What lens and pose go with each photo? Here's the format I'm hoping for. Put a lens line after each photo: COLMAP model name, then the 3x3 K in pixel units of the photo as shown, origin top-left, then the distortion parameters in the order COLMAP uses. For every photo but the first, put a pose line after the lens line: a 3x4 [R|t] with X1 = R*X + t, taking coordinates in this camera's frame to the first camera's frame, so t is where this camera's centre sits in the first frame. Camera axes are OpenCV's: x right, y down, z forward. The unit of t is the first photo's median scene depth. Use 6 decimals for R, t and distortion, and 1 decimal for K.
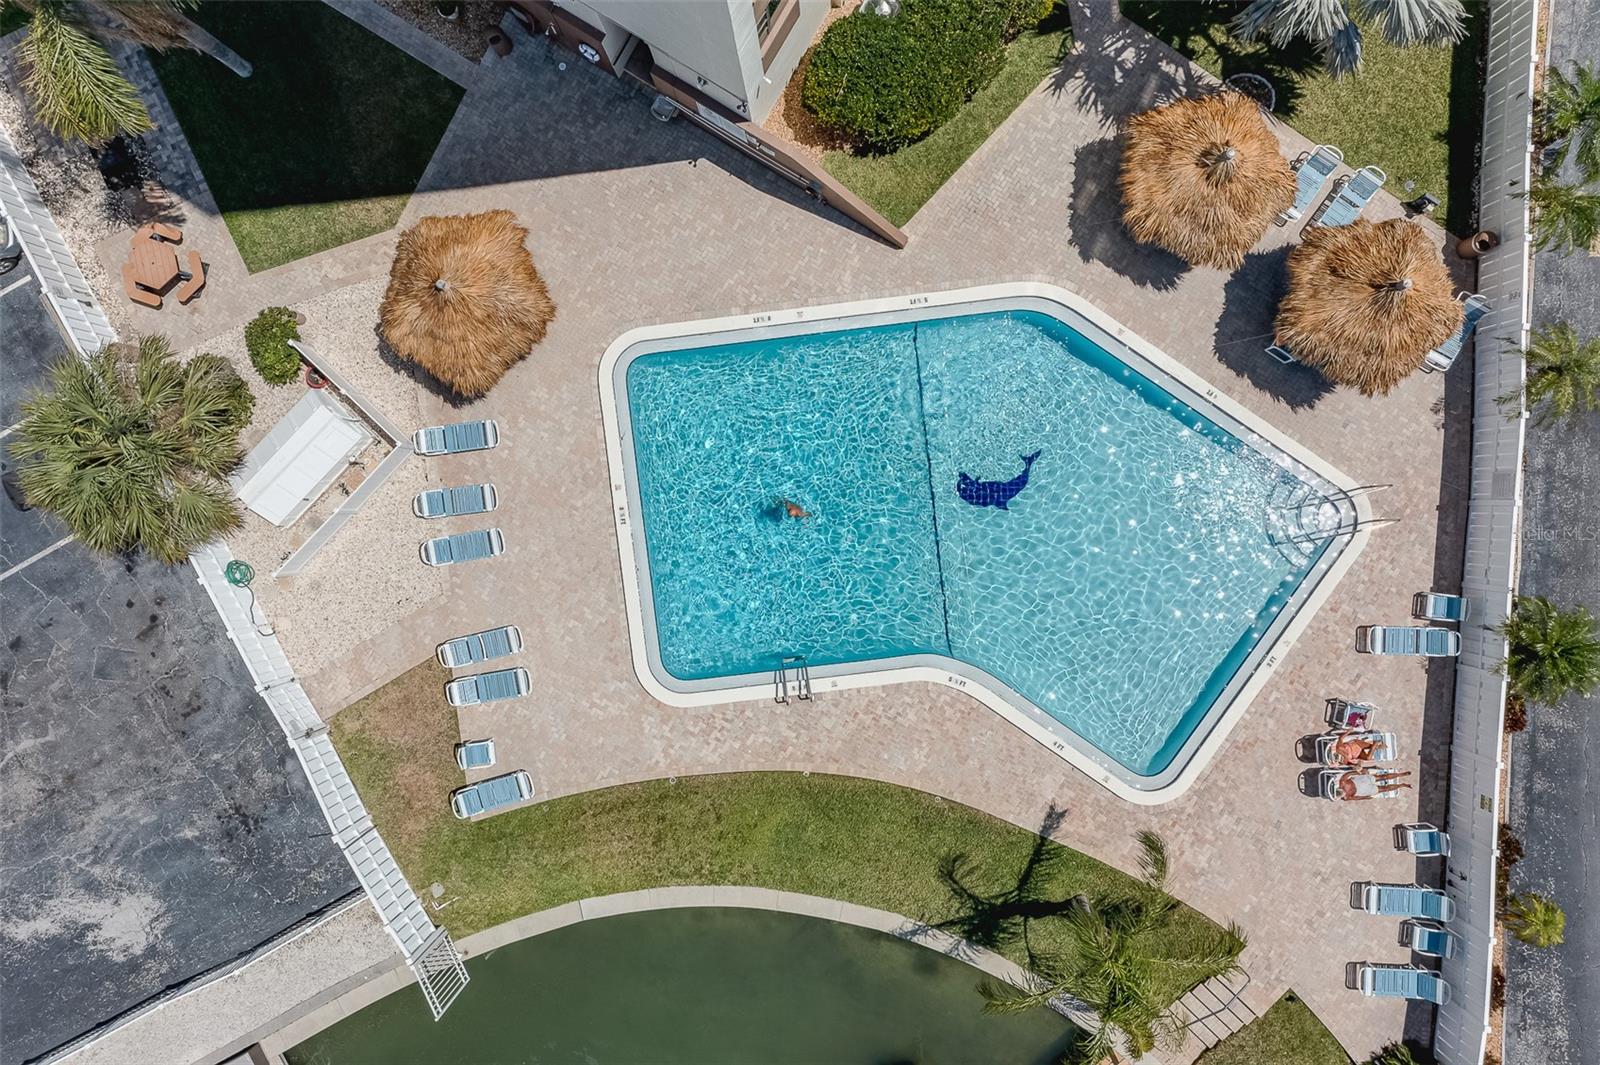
lens RADIAL K [[1270.5, 0, 801.2], [0, 1270.5, 527.0], [0, 0, 1]] dist [0.056312, 0.002701]
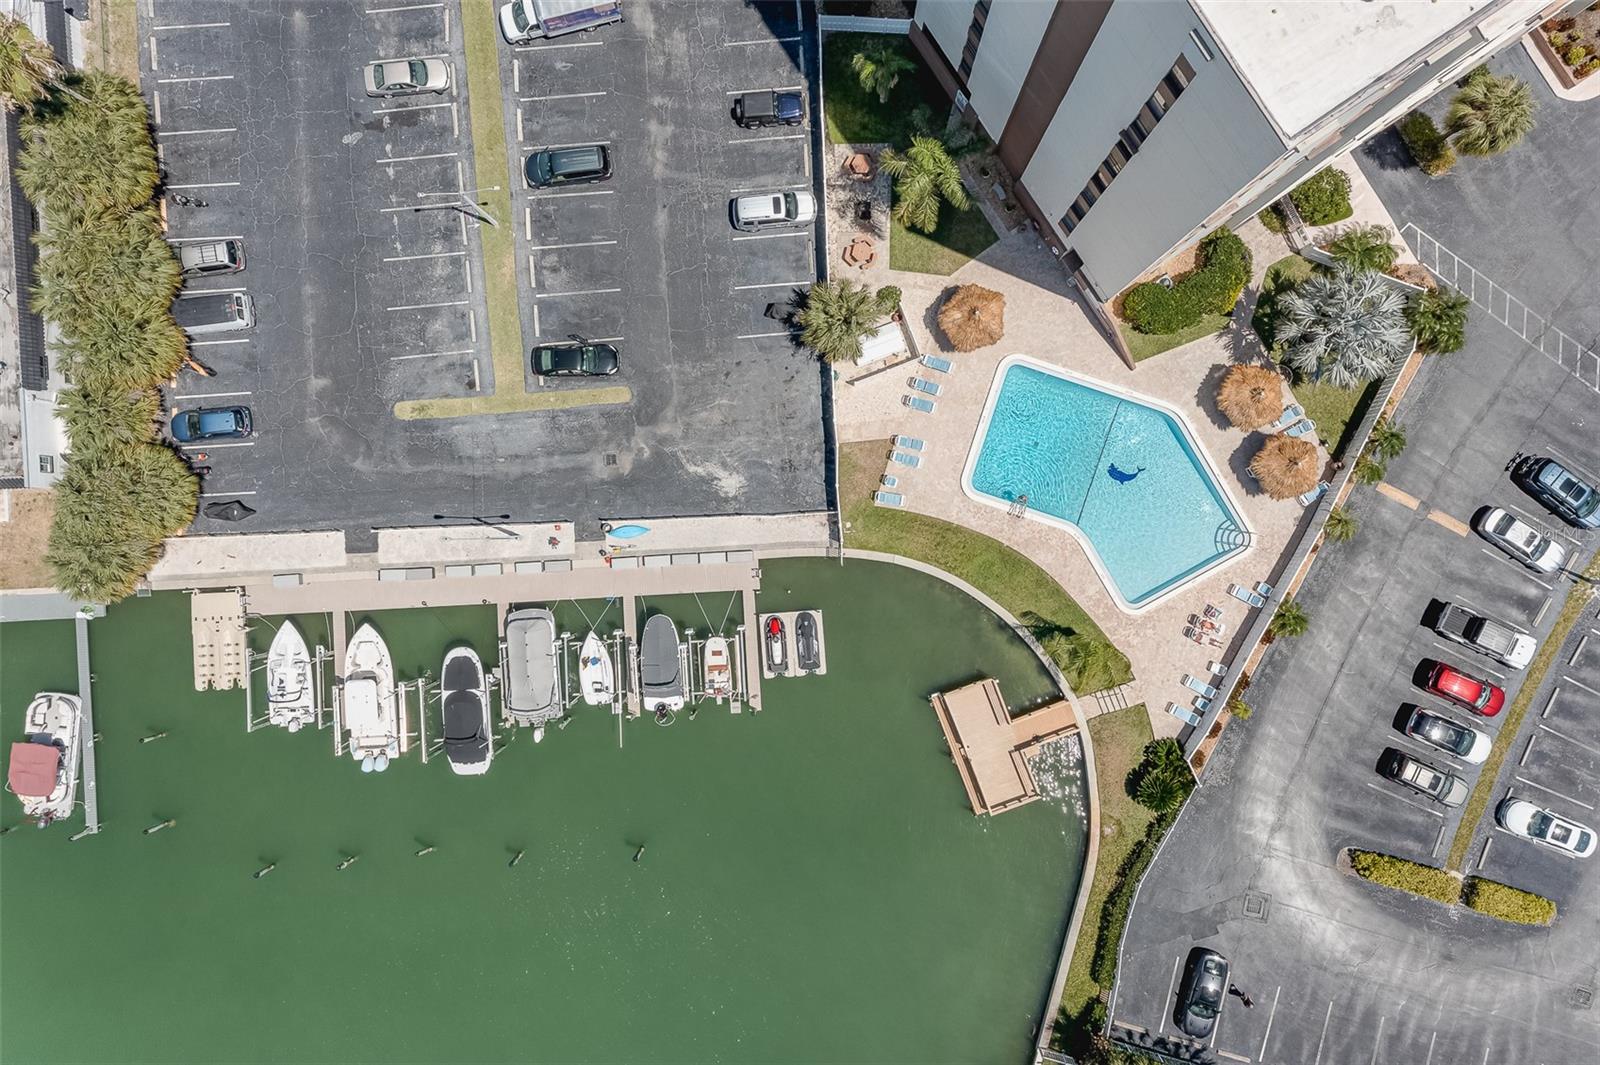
lens RADIAL K [[1288.3, 0, 800.0], [0, 1288.3, 532.5], [0, 0, 1]] dist [0.005106, 0.001202]
pose [[0.903323, 0.428281, -0.024123, -0.315374], [-0.428013, 0.903637, 0.015626, 0.310611], [0.028491, -0.003791, 0.999587, -1.554952]]
